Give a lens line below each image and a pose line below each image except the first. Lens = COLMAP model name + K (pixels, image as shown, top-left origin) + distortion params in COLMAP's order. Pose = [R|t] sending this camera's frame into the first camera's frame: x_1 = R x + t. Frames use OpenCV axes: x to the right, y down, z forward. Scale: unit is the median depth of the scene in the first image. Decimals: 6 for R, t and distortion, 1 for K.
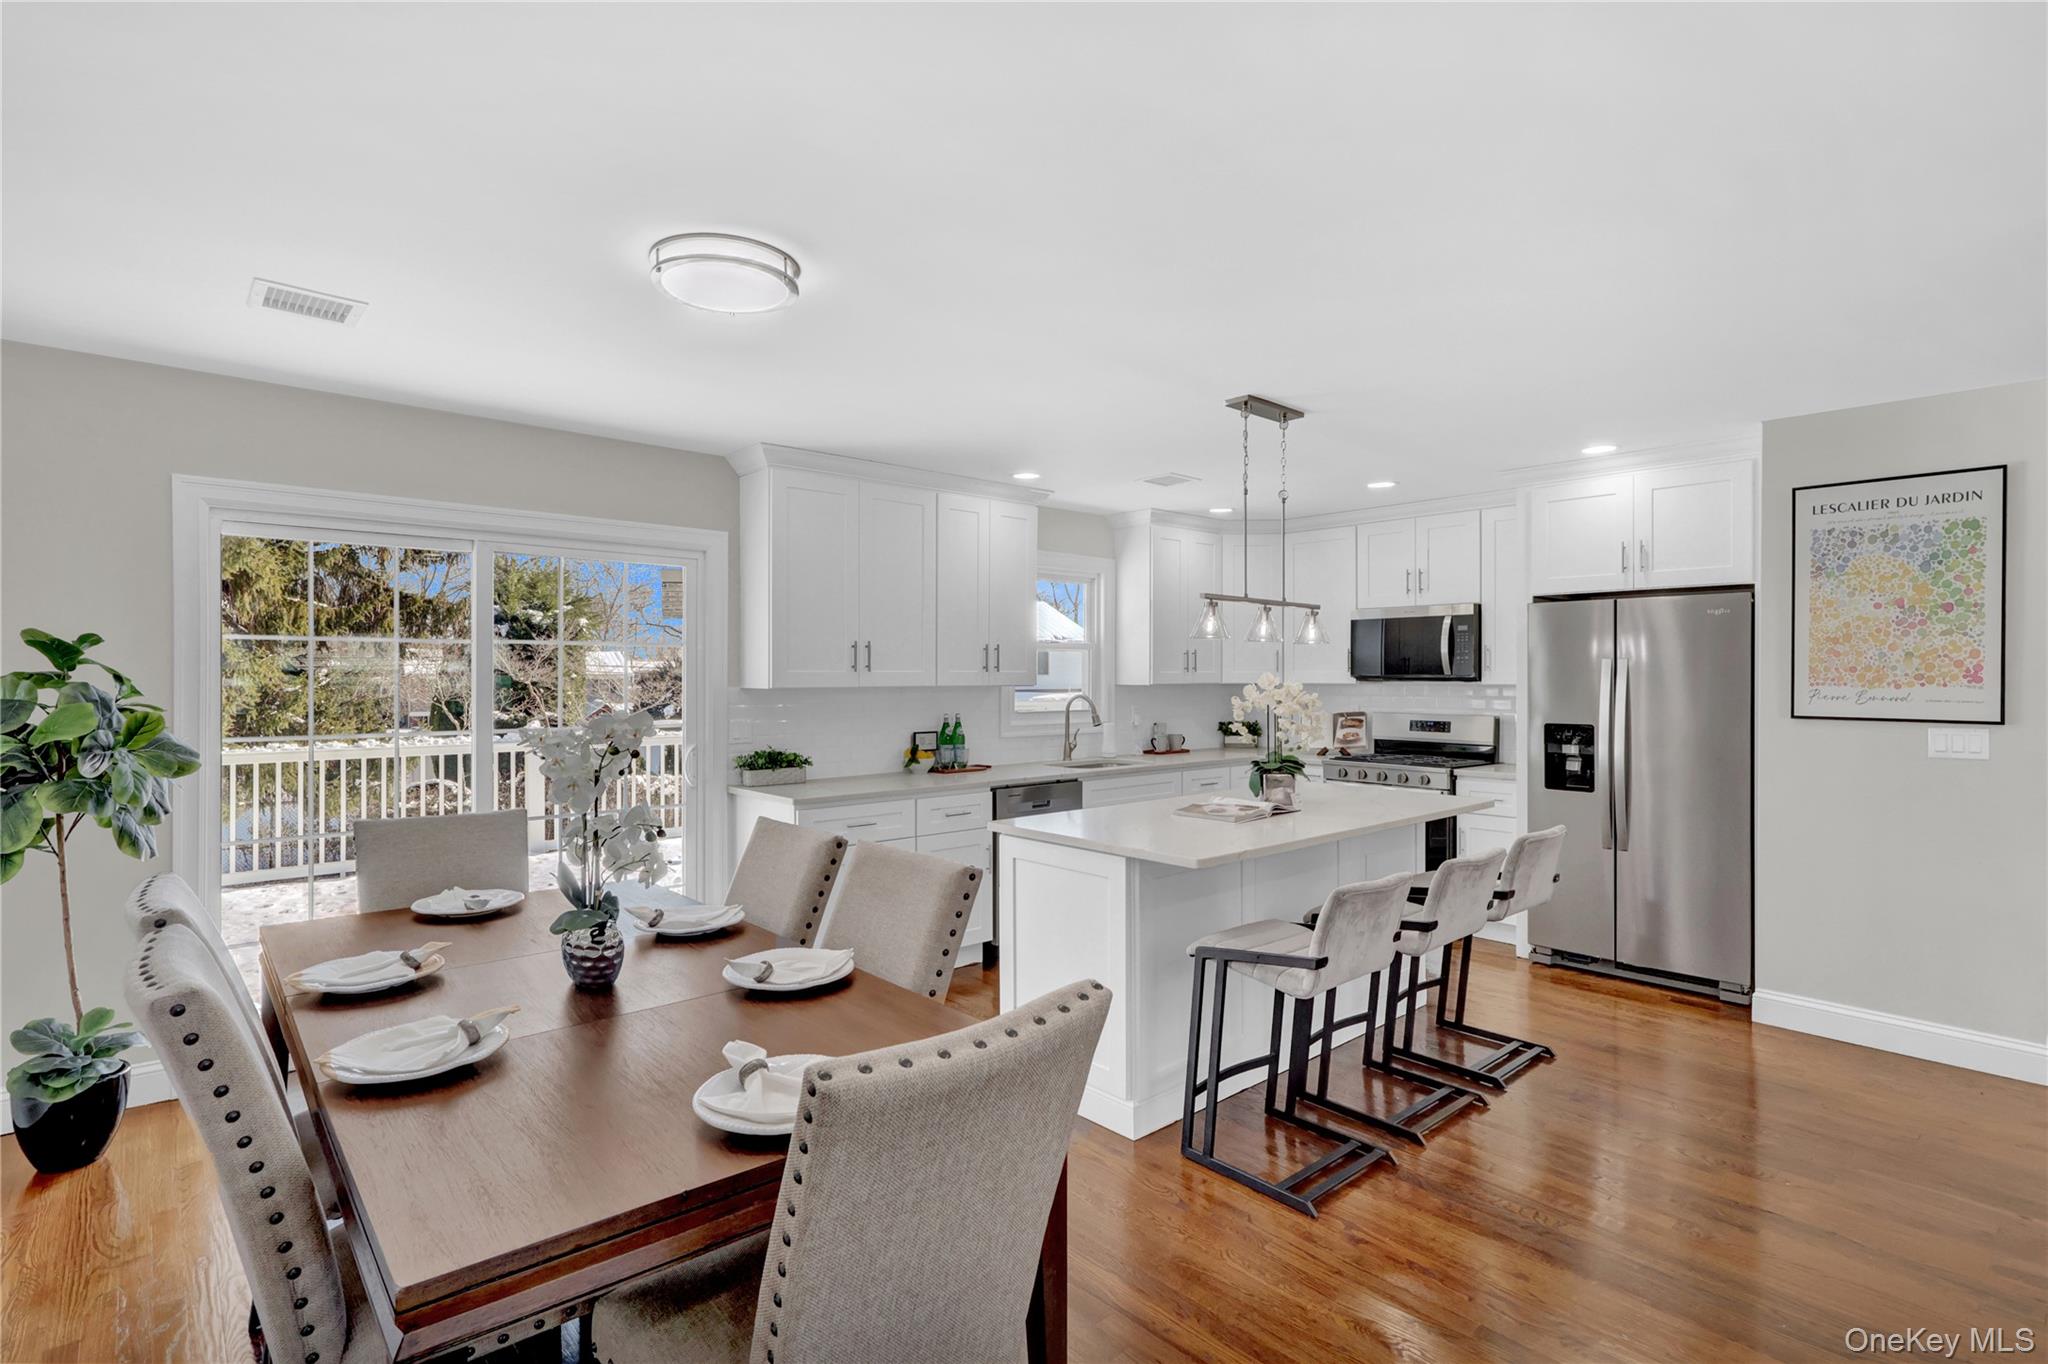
lens RADIAL K [[997.0, 0, 1032.7], [0, 997.0, 678.5], [0, 0, 1]] dist [0.000803, 0.002416]
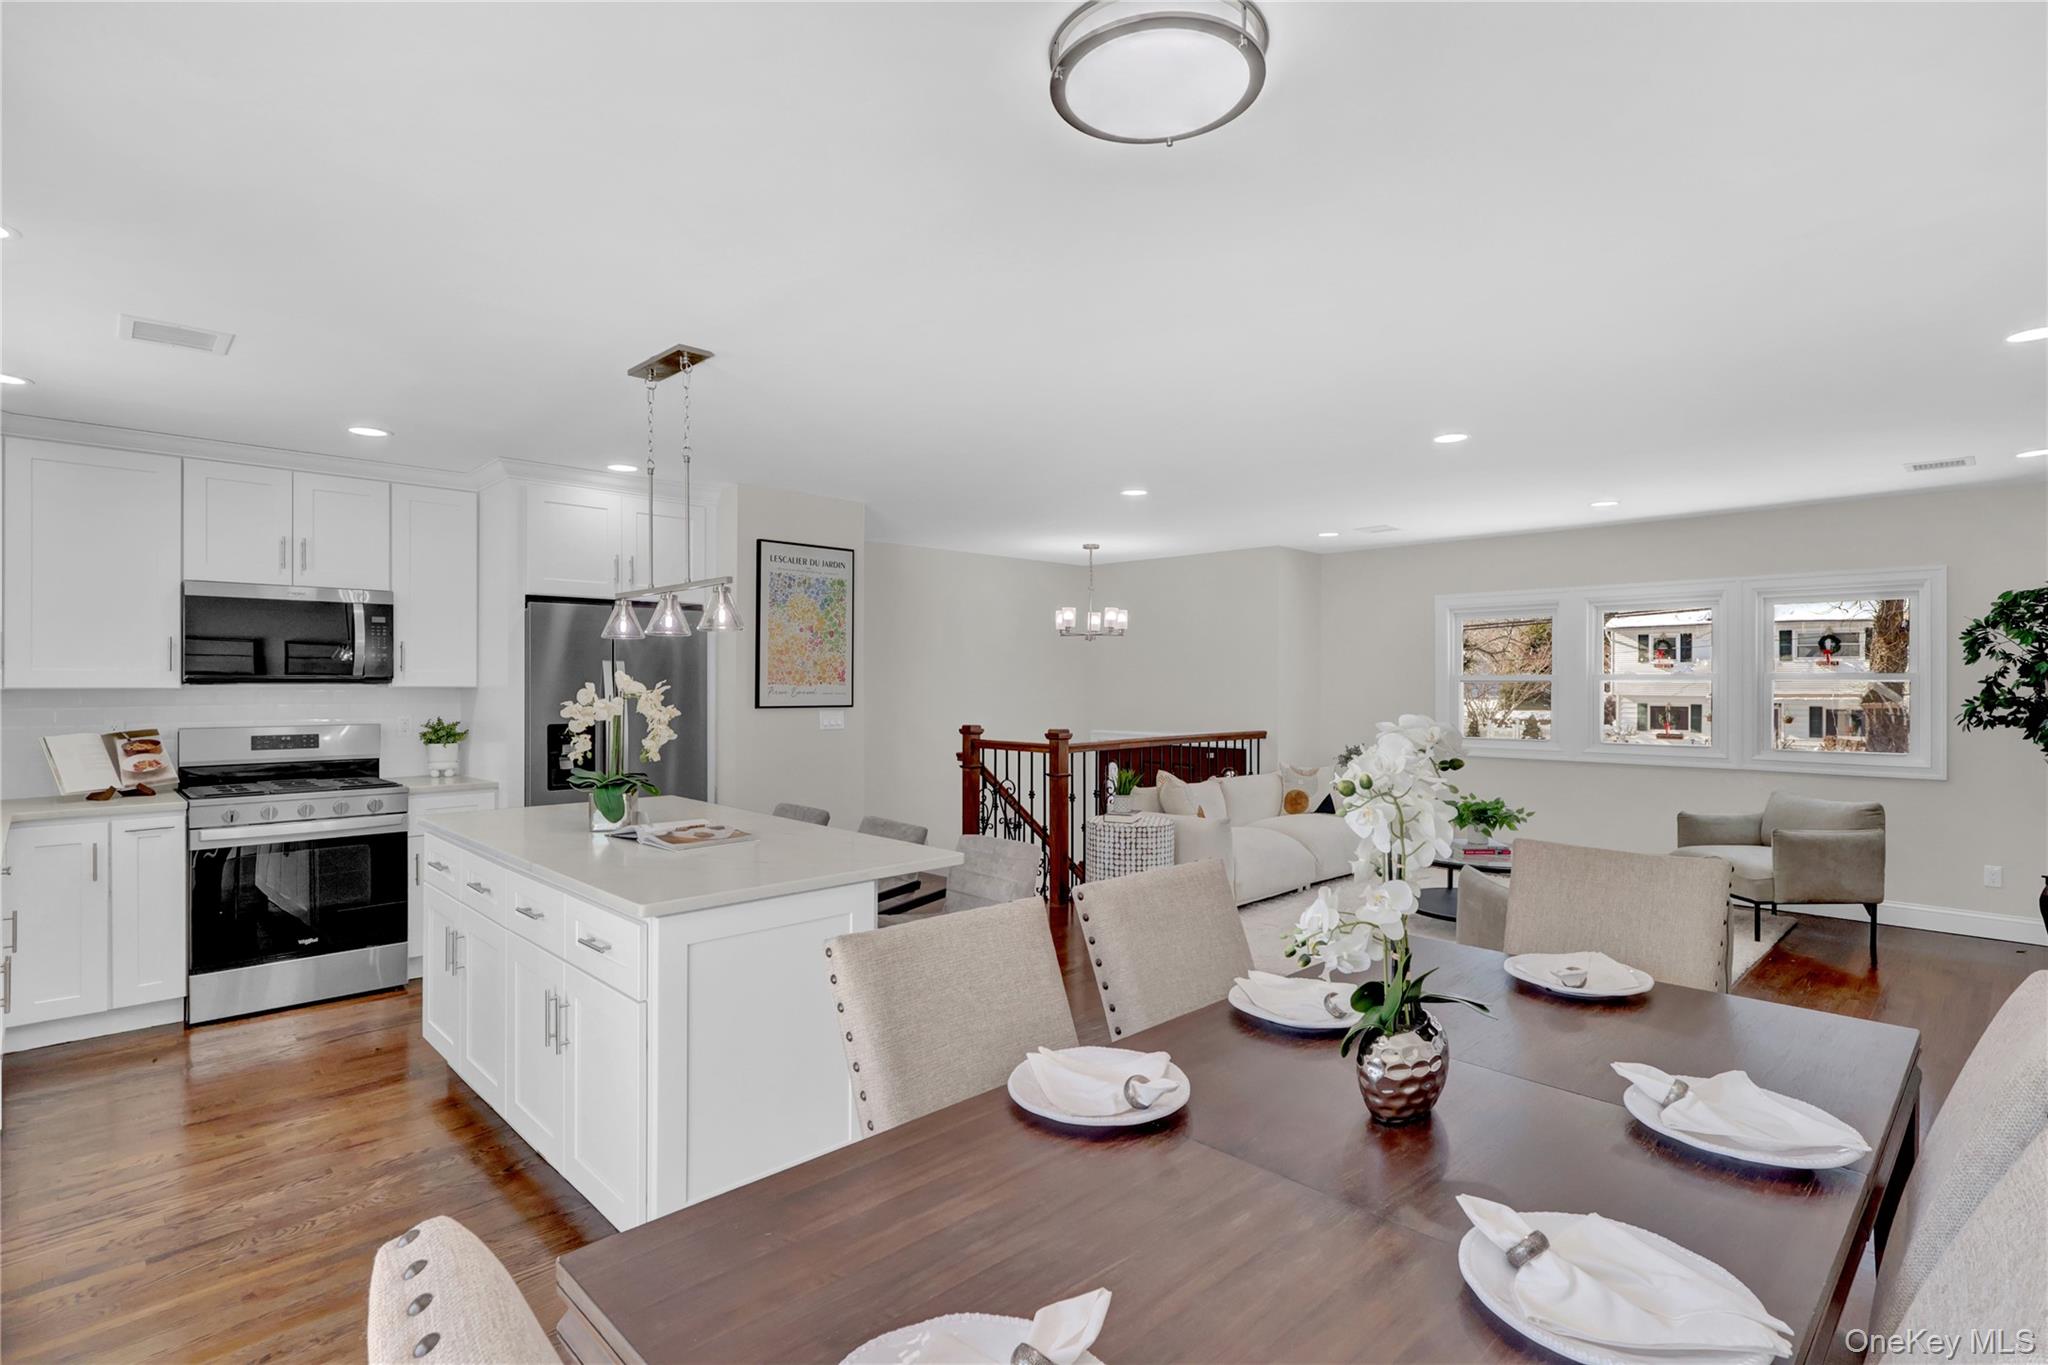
lens RADIAL K [[997.0, 0, 1027.8], [0, 997.0, 682.9], [0, 0, 1]] dist [0.000803, 0.002416]
pose [[-0.046720, -0.001006, 0.998908, -0.577771], [0.003025, 0.999995, 0.001149, 0.004322], [-0.998903, 0.003075, -0.046717, 0.660662]]
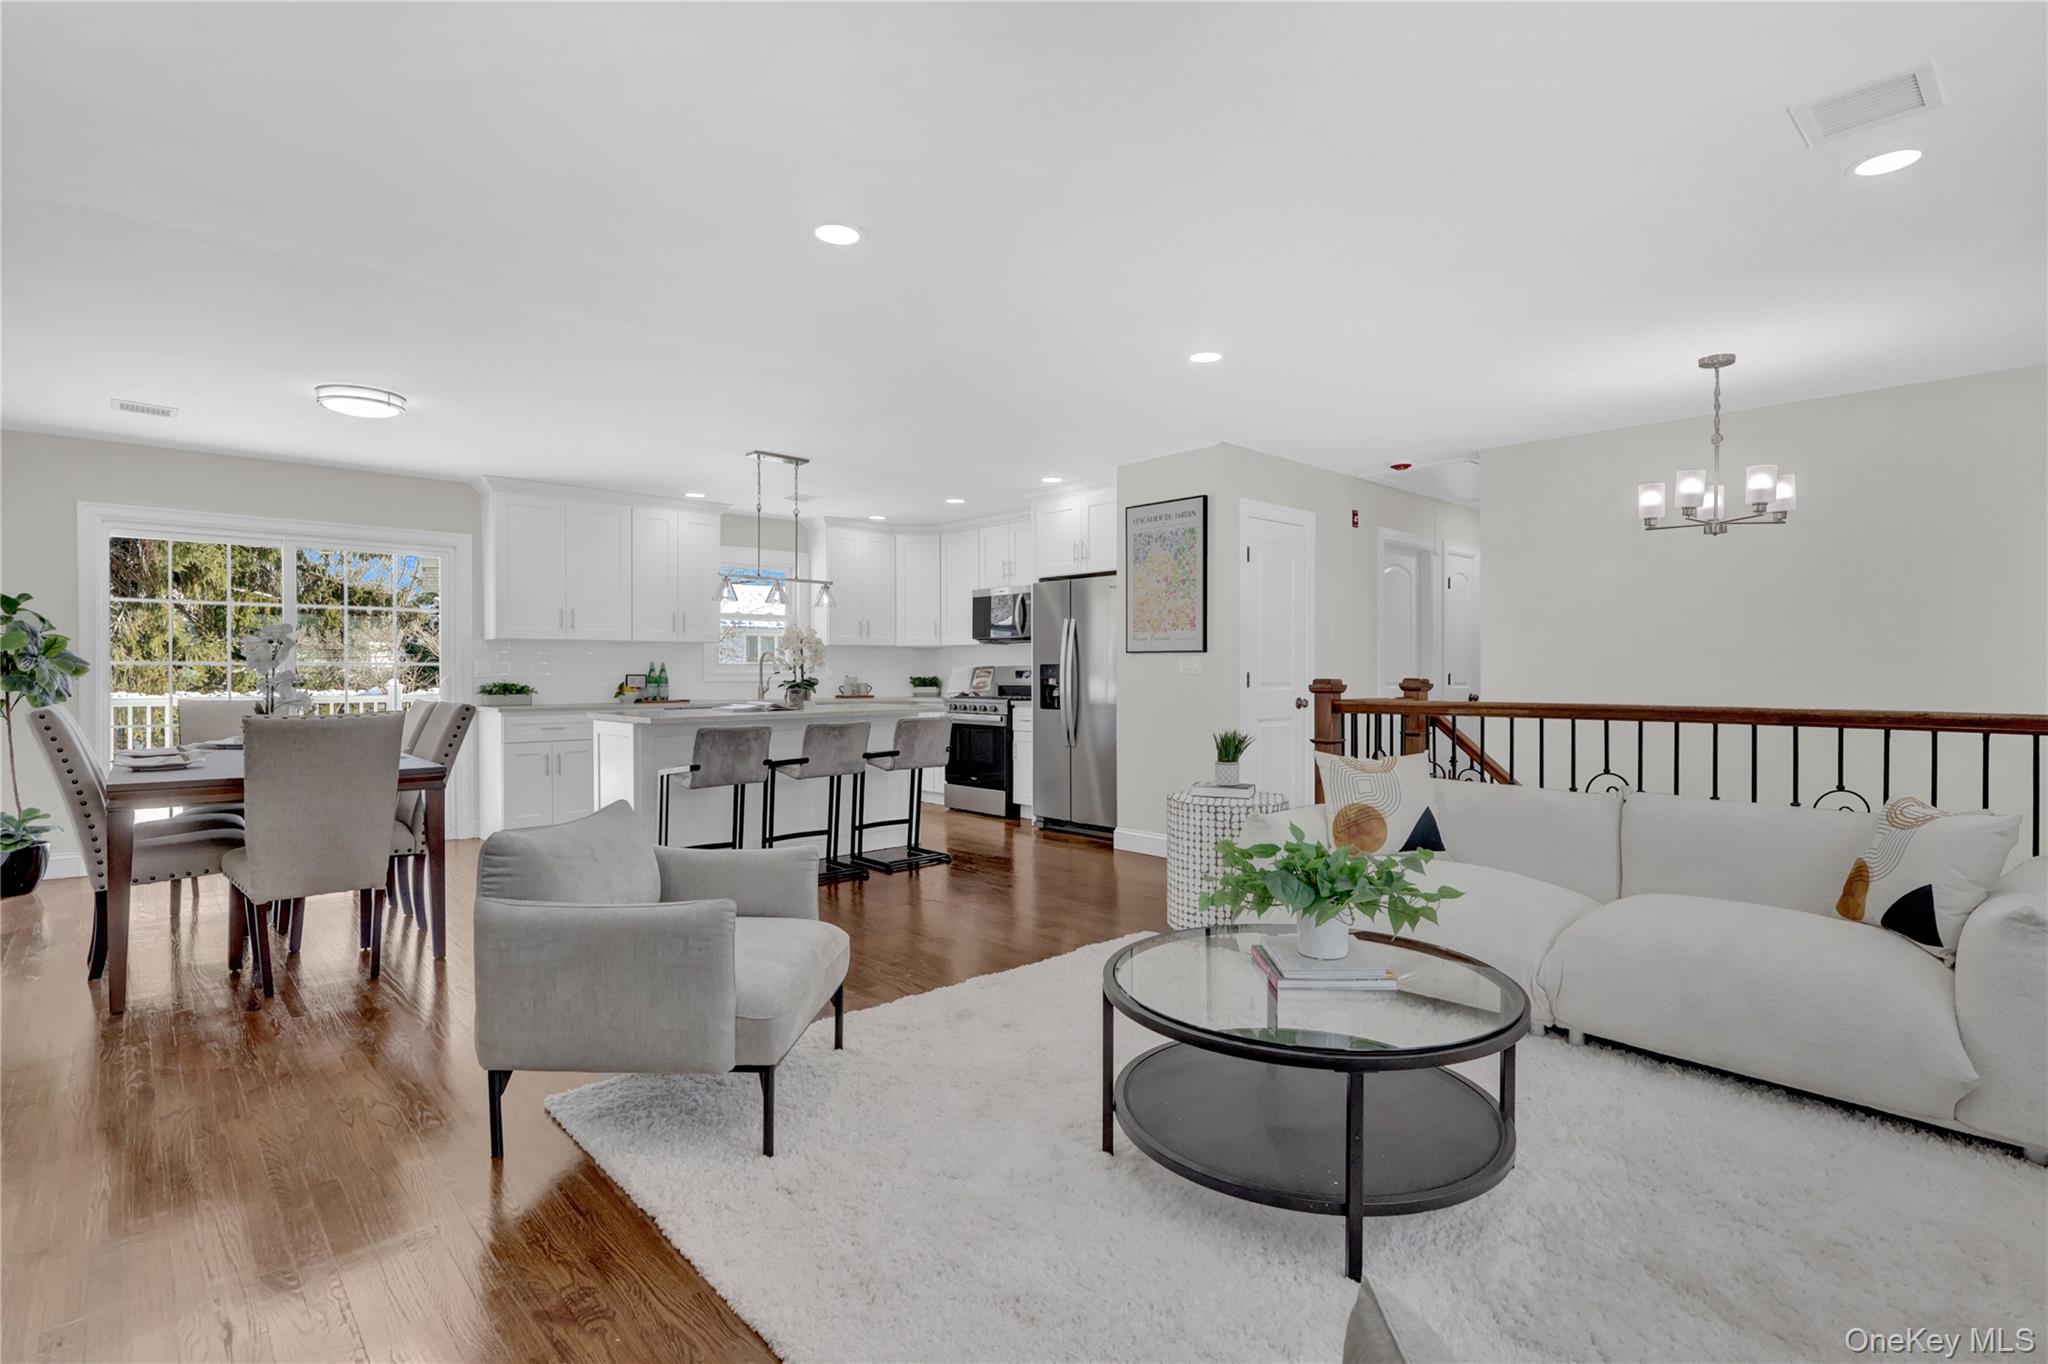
lens RADIAL K [[997.0, 0, 1030.5], [0, 997.0, 672.9], [0, 0, 1]] dist [0.000803, 0.002416]
pose [[0.999907, -0.001877, 0.013475, 0.555423], [0.001888, 0.999998, -0.000749, 0.067947], [-0.013474, 0.000775, 0.999909, -0.543106]]
